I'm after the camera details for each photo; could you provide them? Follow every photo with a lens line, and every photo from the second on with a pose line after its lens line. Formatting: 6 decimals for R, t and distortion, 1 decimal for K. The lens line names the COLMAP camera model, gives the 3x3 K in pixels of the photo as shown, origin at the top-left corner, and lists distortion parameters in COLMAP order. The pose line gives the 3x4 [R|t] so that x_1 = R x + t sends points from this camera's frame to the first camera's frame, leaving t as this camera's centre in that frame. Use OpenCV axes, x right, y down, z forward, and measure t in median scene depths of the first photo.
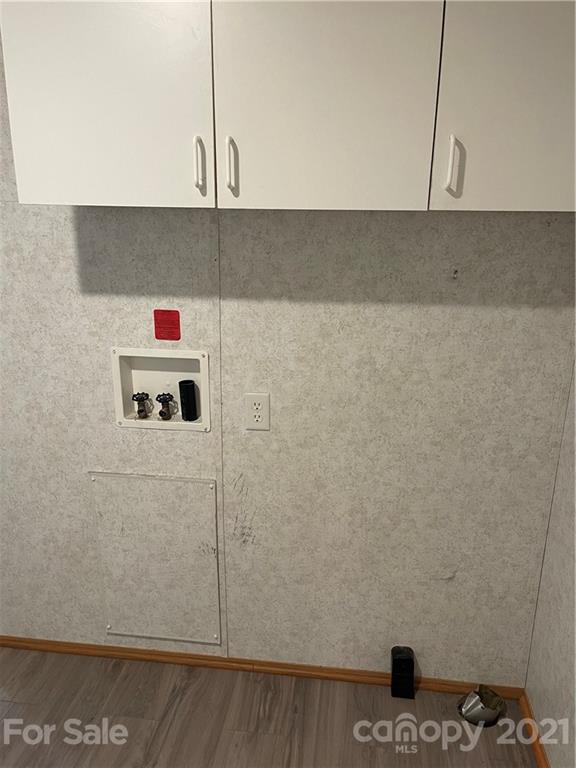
lens RADIAL K [[579.0, 0, 288.0], [0, 579.0, 384.0], [0, 0, 1]] dist [0.066147, -0.091377]
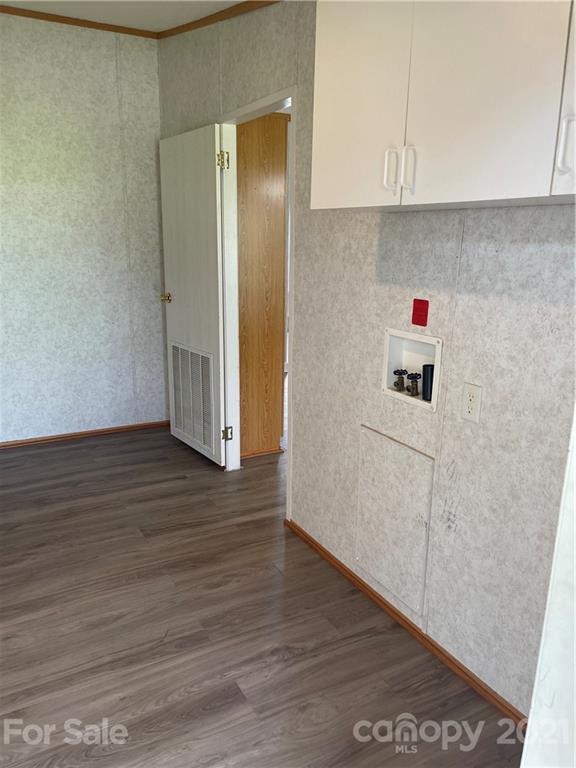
lens RADIAL K [[579.0, 0, 288.0], [0, 579.0, 384.0], [0, 0, 1]] dist [0.066147, -0.091377]
pose [[0.595507, 0.196892, -0.778849, 0.556441], [-0.251176, 0.966528, 0.052289, 0.042187], [0.763075, 0.164489, 0.625028, 0.083884]]
